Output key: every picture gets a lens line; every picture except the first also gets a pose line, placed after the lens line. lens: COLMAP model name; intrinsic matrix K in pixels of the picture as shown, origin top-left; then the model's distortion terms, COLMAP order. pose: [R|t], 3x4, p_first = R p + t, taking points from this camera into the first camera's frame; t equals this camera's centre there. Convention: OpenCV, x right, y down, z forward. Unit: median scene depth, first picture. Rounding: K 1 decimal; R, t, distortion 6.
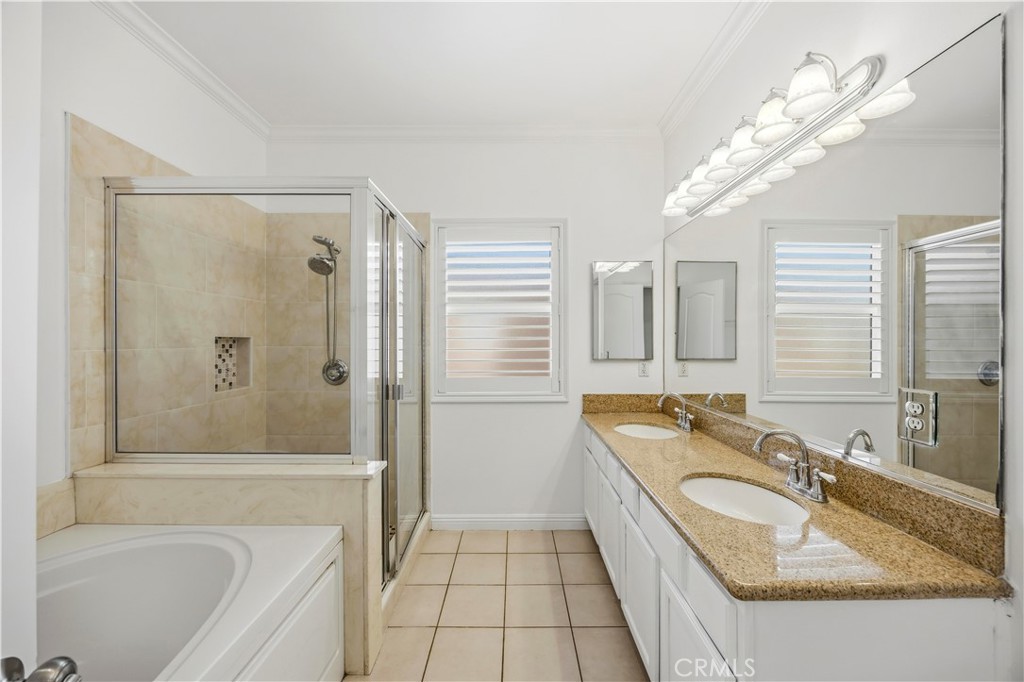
lens RADIAL K [[390.4, 0, 513.7], [0, 390.4, 341.8], [0, 0, 1]] dist [-0.005889, 0.000481]
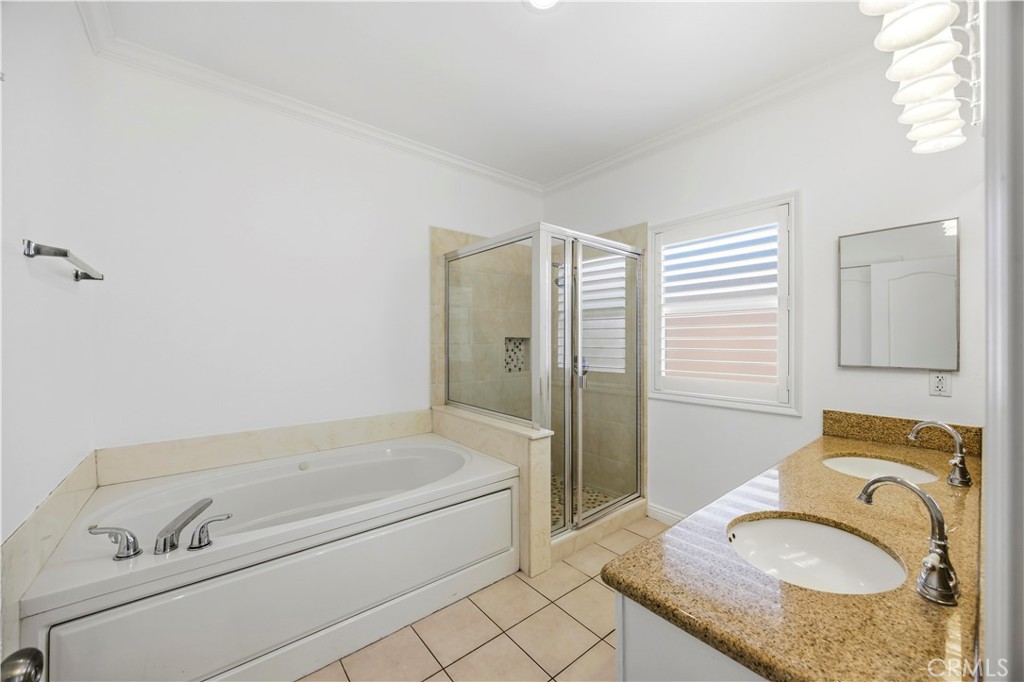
lens RADIAL K [[390.4, 0, 516.1], [0, 390.4, 339.7], [0, 0, 1]] dist [-0.005889, 0.000481]
pose [[0.635566, 0.002740, -0.772041, 0.433649], [-0.002838, 0.999995, 0.001213, -0.005316], [0.772041, 0.001420, 0.635571, 0.039201]]
